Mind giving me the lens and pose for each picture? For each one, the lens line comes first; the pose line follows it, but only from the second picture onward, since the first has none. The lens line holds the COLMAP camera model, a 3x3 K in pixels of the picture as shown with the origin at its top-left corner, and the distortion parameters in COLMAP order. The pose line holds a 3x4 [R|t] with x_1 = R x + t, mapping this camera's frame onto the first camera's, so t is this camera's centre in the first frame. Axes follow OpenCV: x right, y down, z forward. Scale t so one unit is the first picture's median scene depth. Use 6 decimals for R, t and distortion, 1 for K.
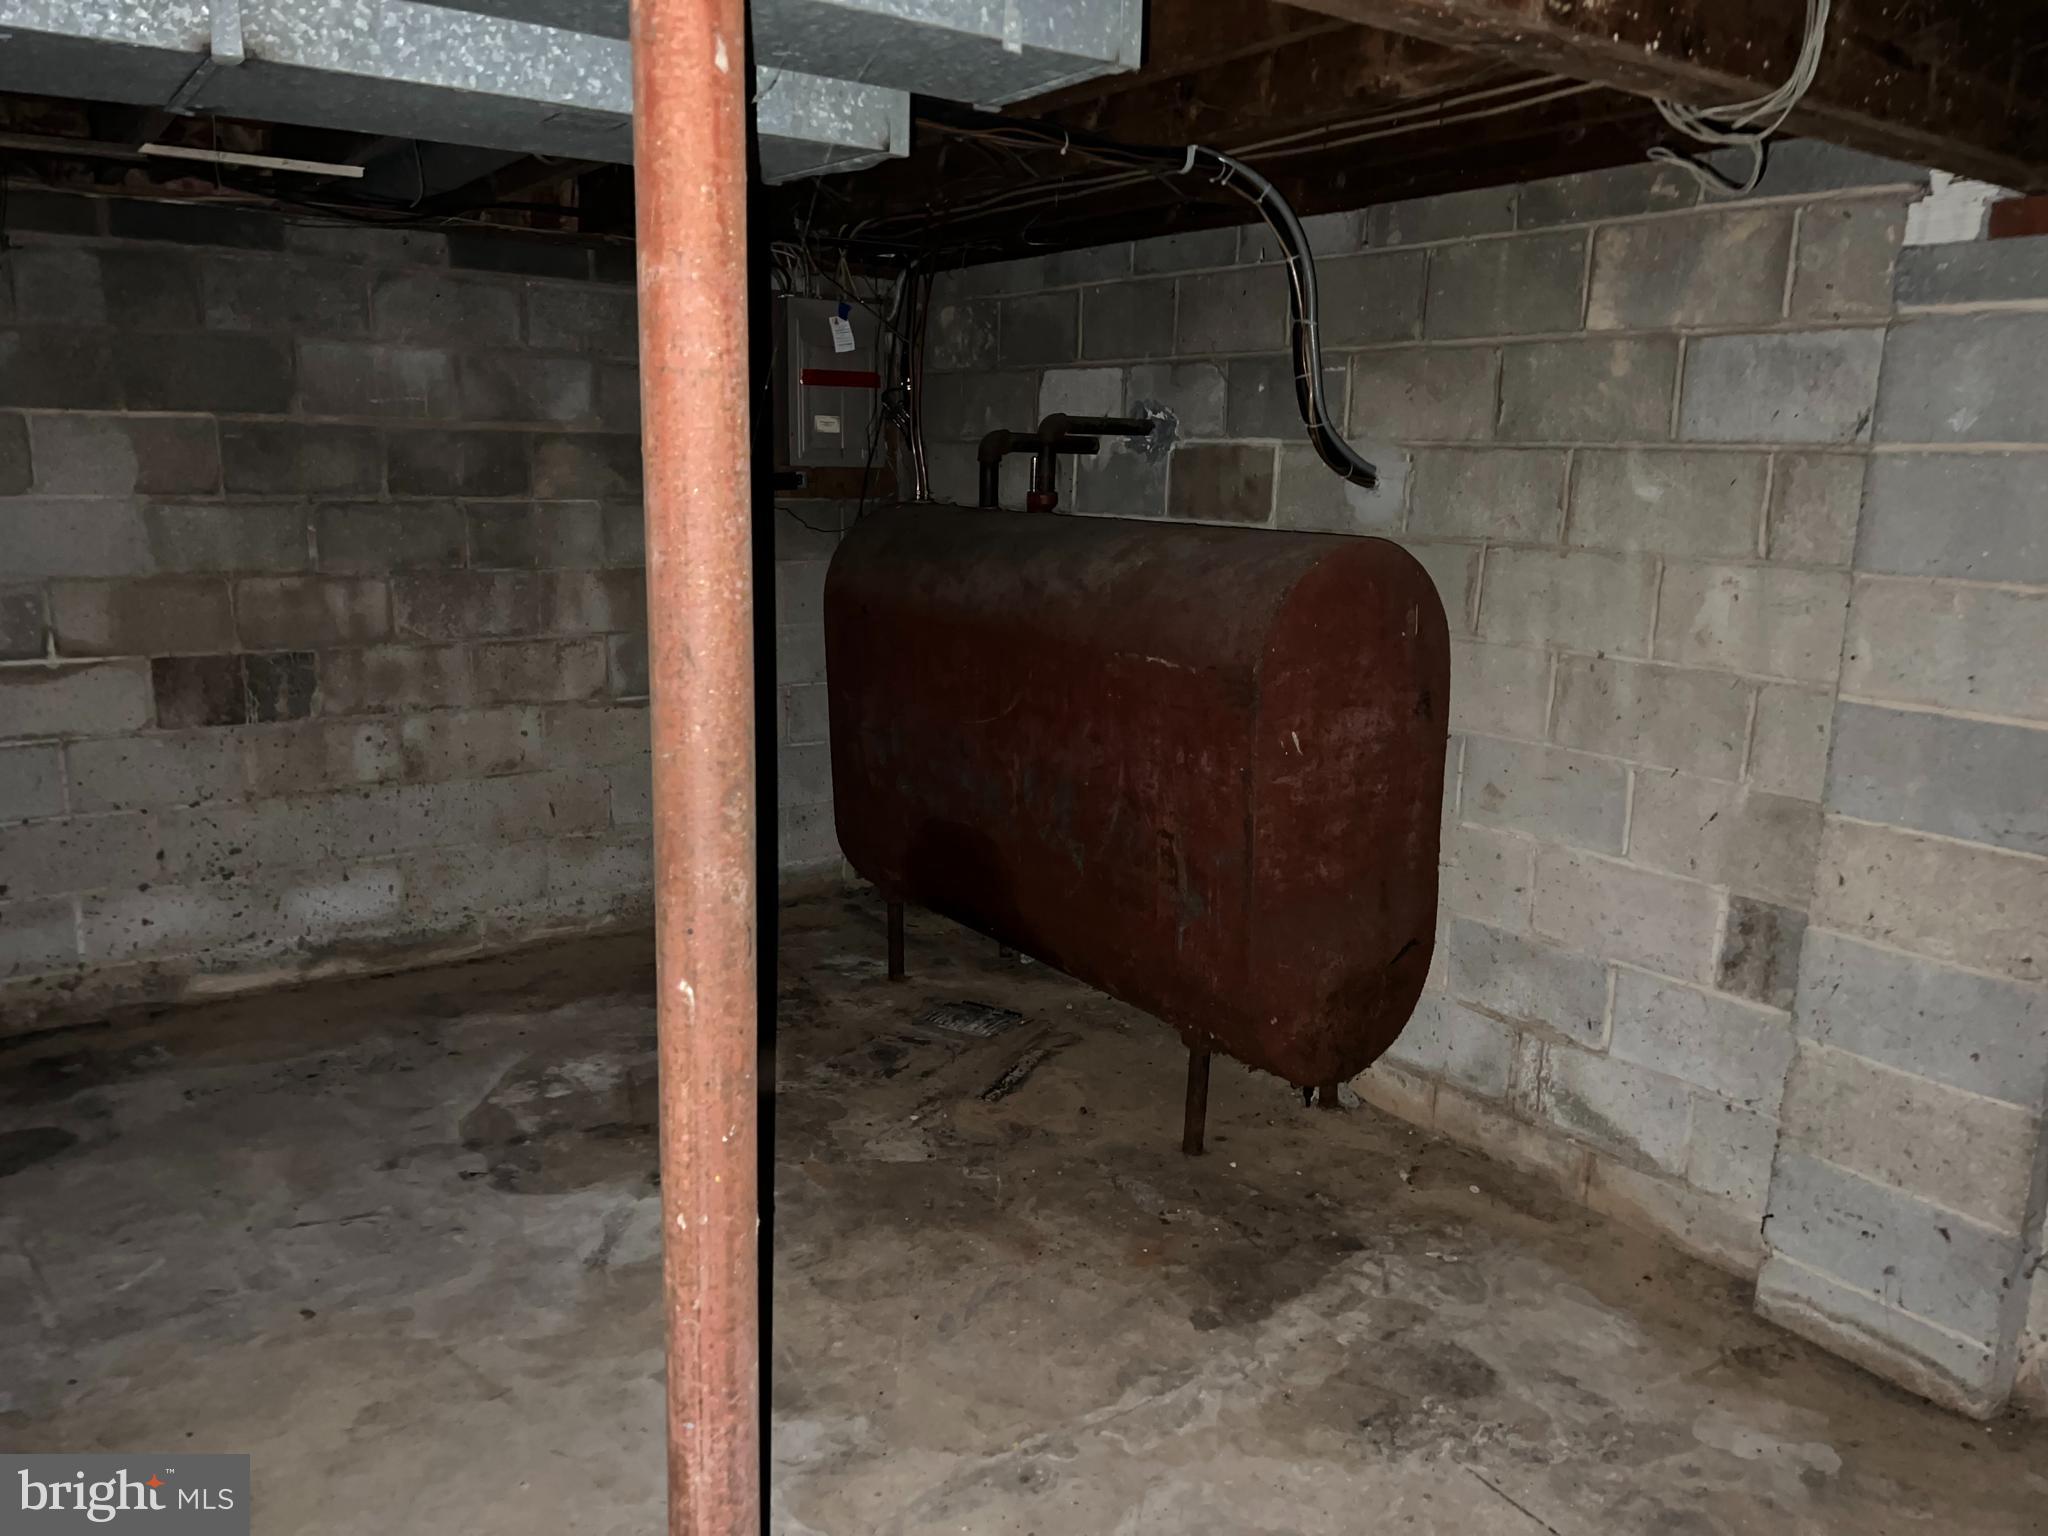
lens RADIAL K [[1541.5, 0, 1019.5], [0, 1541.5, 786.4], [0, 0, 1]] dist [0.039478, -0.040362]
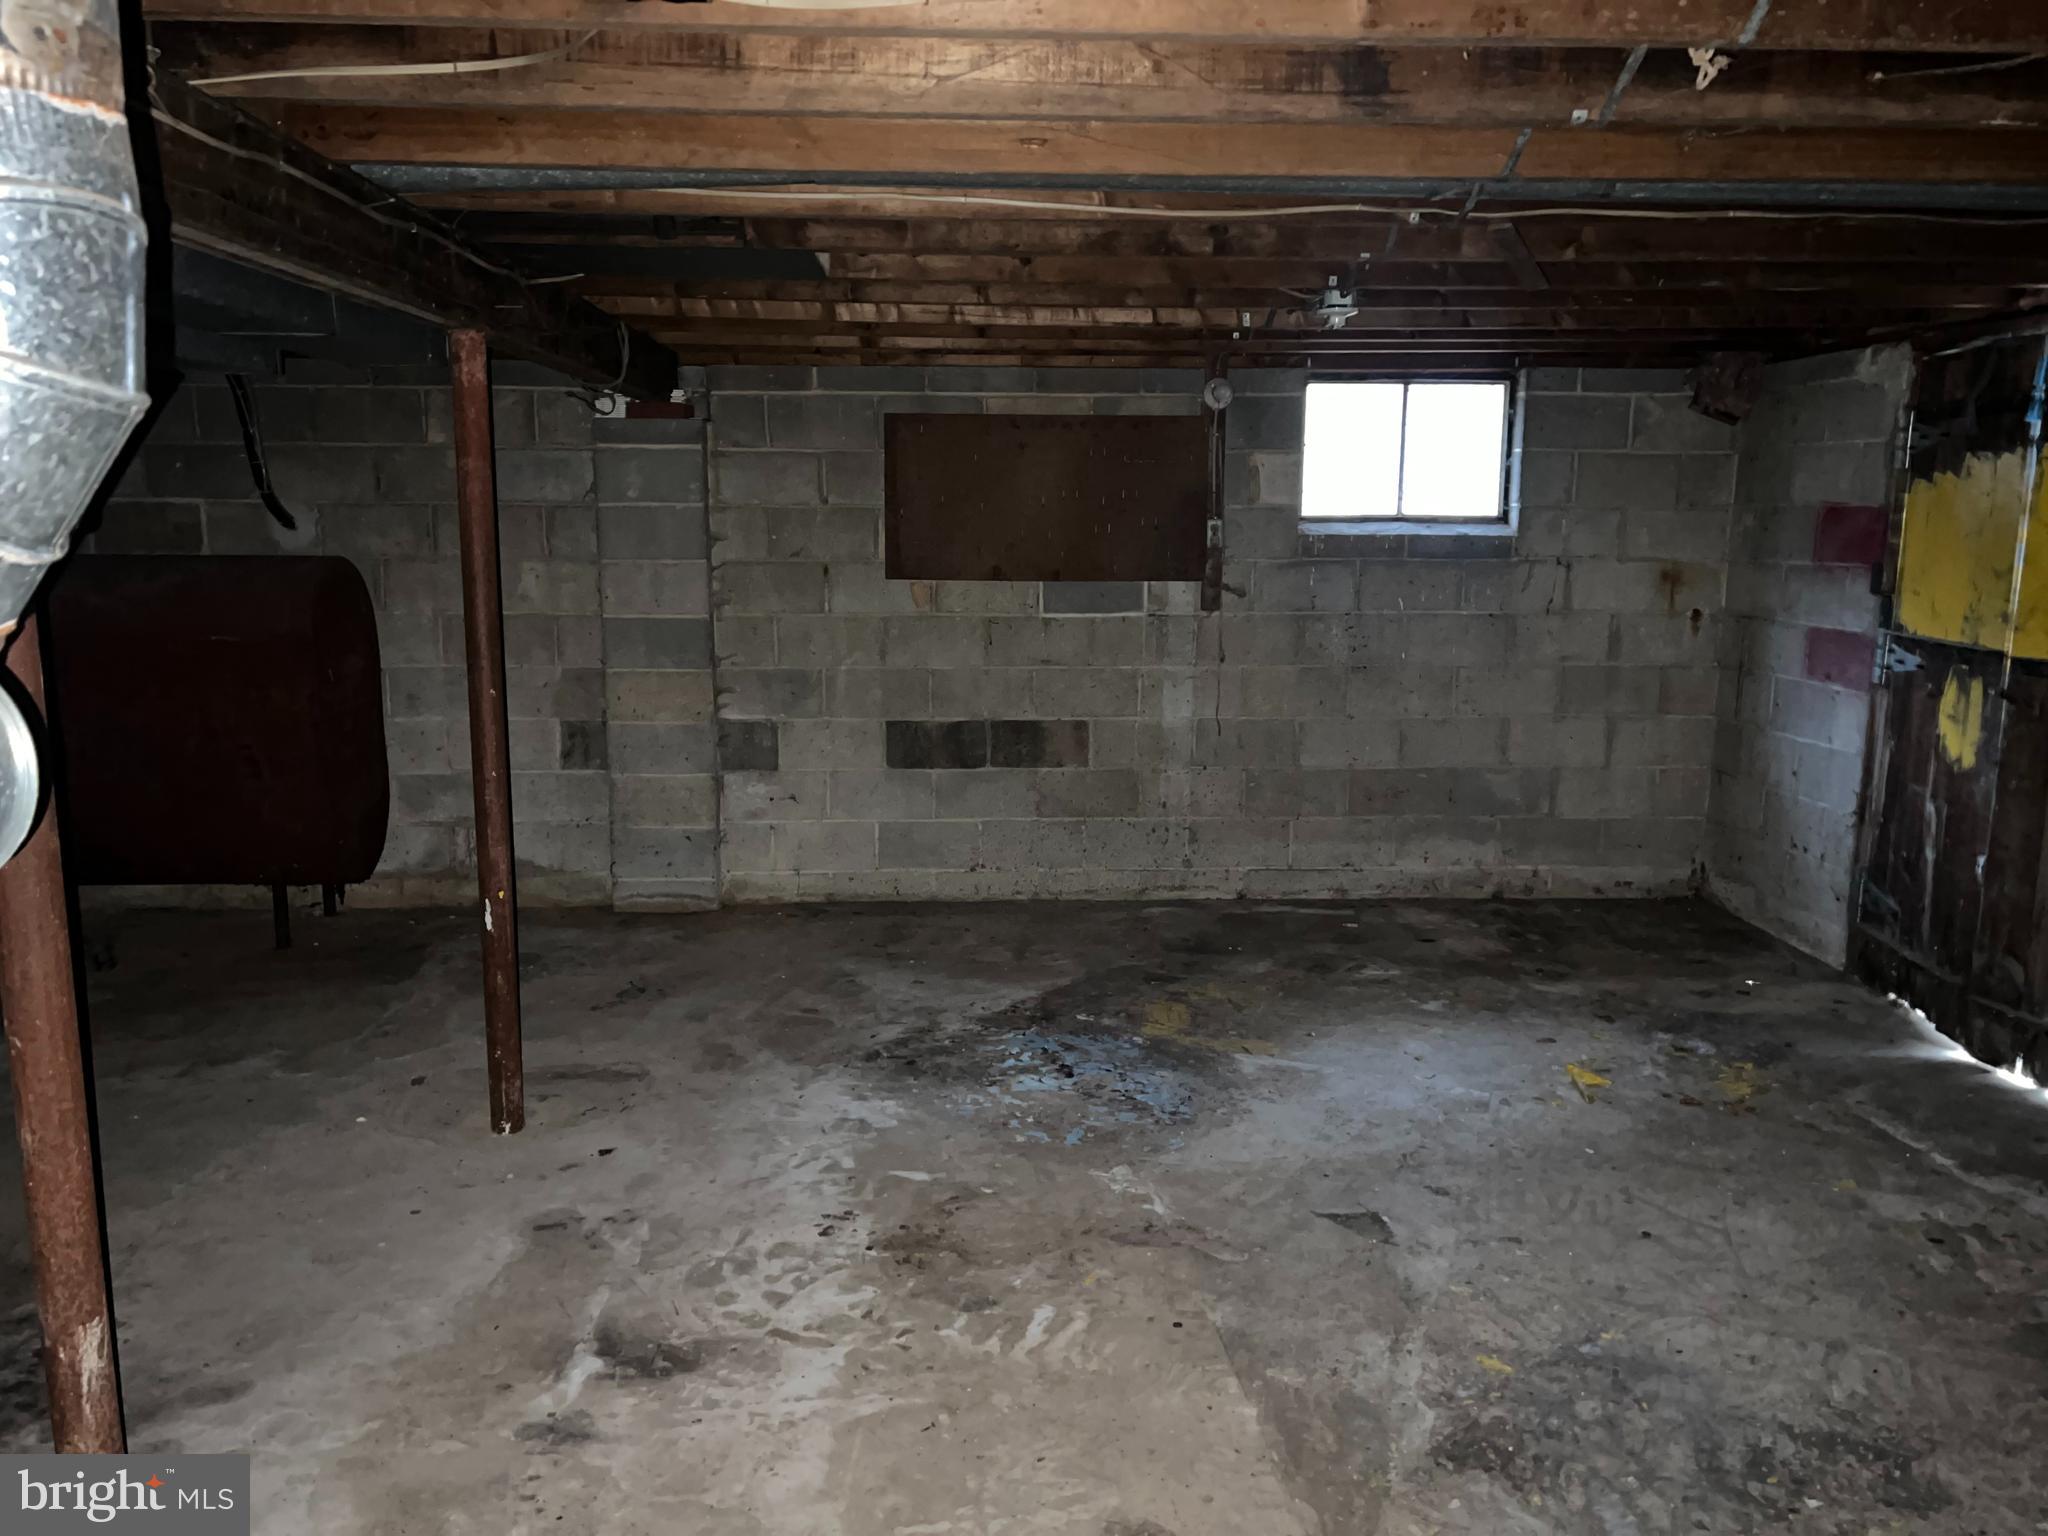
lens RADIAL K [[1541.5, 0, 1028.1], [0, 1541.5, 768.1], [0, 0, 1]] dist [0.039478, -0.040362]
pose [[0.548322, -0.157243, 0.821351, -0.884127], [0.183707, 0.980821, 0.065132, 0.110403], [-0.815840, 0.115175, 0.566692, -0.646691]]
